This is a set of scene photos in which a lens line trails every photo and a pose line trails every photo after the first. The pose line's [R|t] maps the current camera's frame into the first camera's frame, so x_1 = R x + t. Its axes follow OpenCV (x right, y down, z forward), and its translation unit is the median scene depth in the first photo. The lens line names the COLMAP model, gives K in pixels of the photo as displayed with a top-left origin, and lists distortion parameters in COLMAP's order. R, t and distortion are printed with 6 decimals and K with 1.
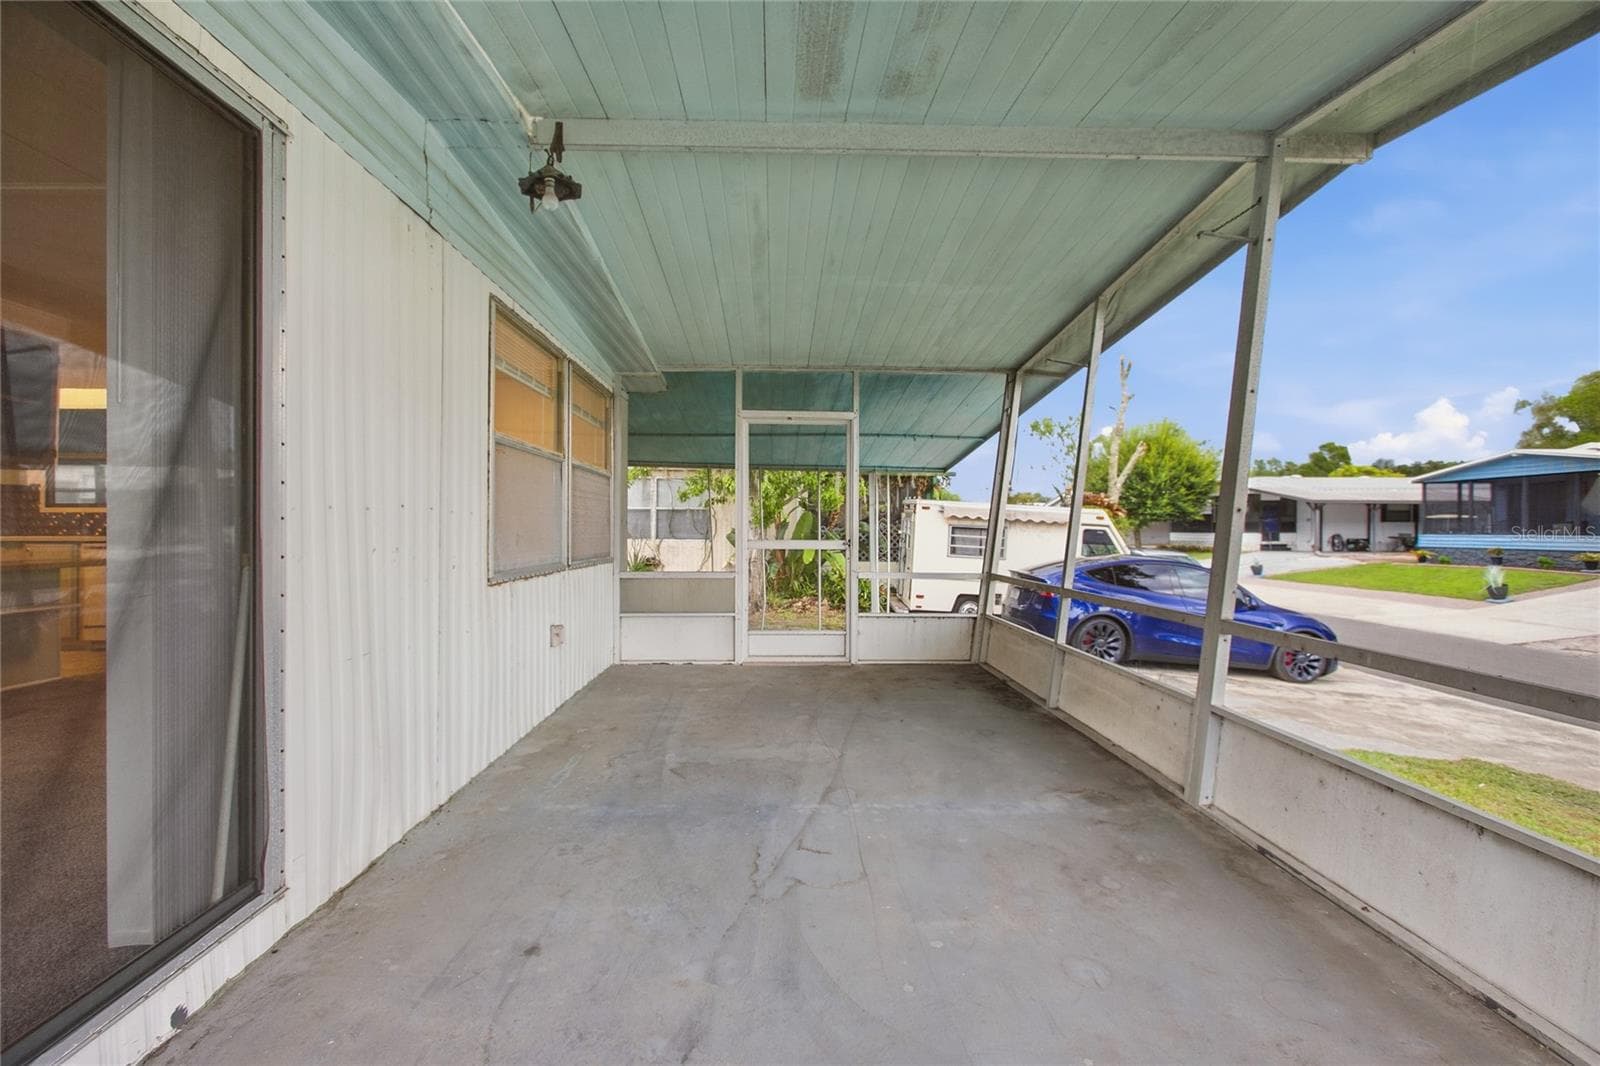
lens RADIAL K [[792.4, 0, 800.0], [0, 792.4, 533.0], [0, 0, 1]] dist [-0.025583, -0.000048]
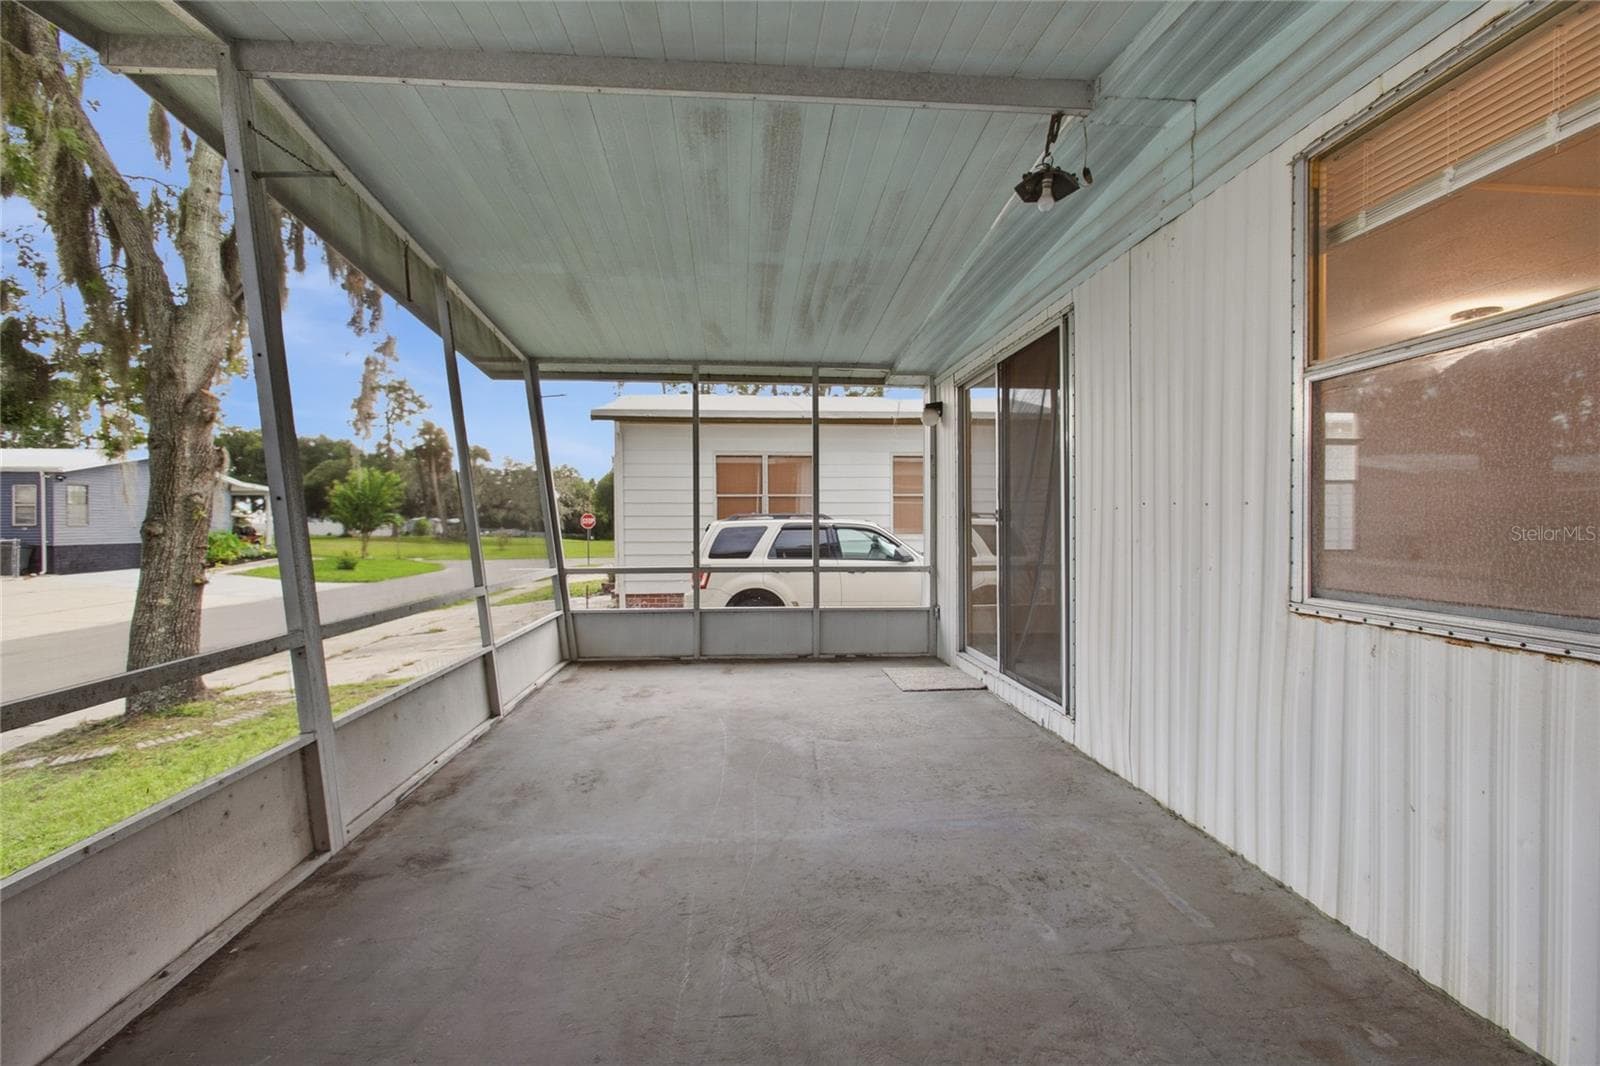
lens RADIAL K [[792.4, 0, 800.0], [0, 792.4, 533.0], [0, 0, 1]] dist [-0.025583, -0.000048]
pose [[-0.998881, -0.005113, -0.047025, 0.057004], [-0.005949, 0.999827, 0.017645, -0.011655], [0.046927, 0.017905, -0.998738, 2.251192]]
